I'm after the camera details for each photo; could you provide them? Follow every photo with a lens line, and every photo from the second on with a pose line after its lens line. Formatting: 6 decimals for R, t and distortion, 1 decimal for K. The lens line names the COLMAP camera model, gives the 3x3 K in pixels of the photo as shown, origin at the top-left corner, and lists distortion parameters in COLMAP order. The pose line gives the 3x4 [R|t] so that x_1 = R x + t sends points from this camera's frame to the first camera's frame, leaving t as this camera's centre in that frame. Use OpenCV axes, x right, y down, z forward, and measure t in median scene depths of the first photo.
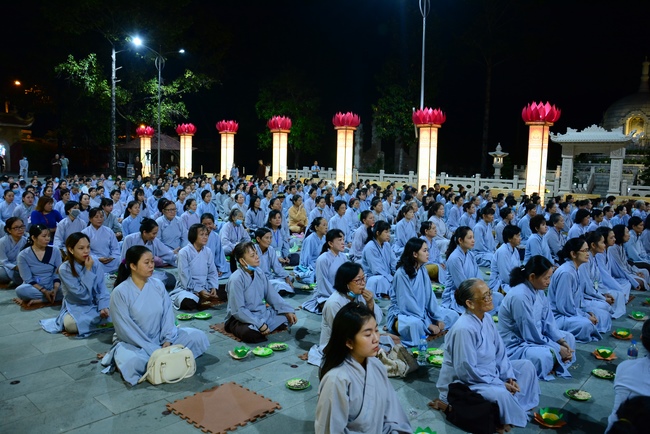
lens RADIAL K [[507.0, 0, 330.6], [0, 507.0, 217.2], [0, 0, 1]] dist [-0.143552, 0.085746]
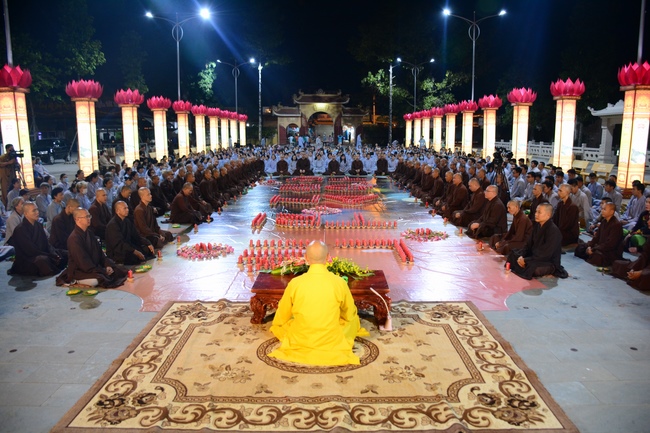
lens RADIAL K [[507.0, 0, 334.3], [0, 507.0, 206.5], [0, 0, 1]] dist [-0.143552, 0.085746]
pose [[0.655983, 0.081548, -0.750358, 0.683993], [-0.056378, 0.996663, 0.059029, 0.024738], [0.752667, 0.003582, 0.658391, -0.198964]]
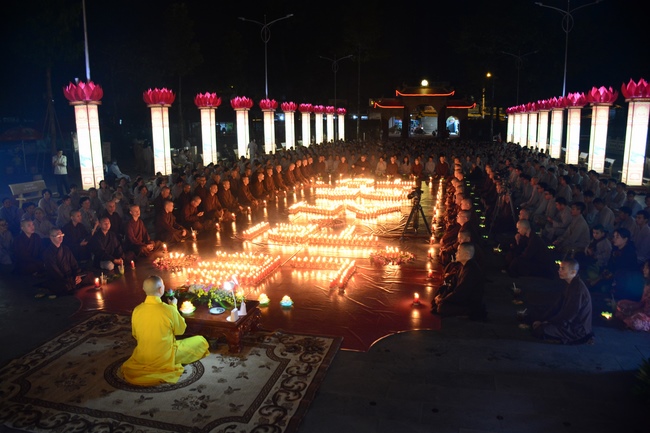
lens RADIAL K [[507.0, 0, 330.2], [0, 507.0, 207.1], [0, 0, 1]] dist [-0.143552, 0.085746]
pose [[0.458675, 0.118438, -0.880676, 0.731366], [-0.070380, 0.992806, 0.096863, 0.004660], [0.885813, 0.017554, 0.463711, -0.147332]]
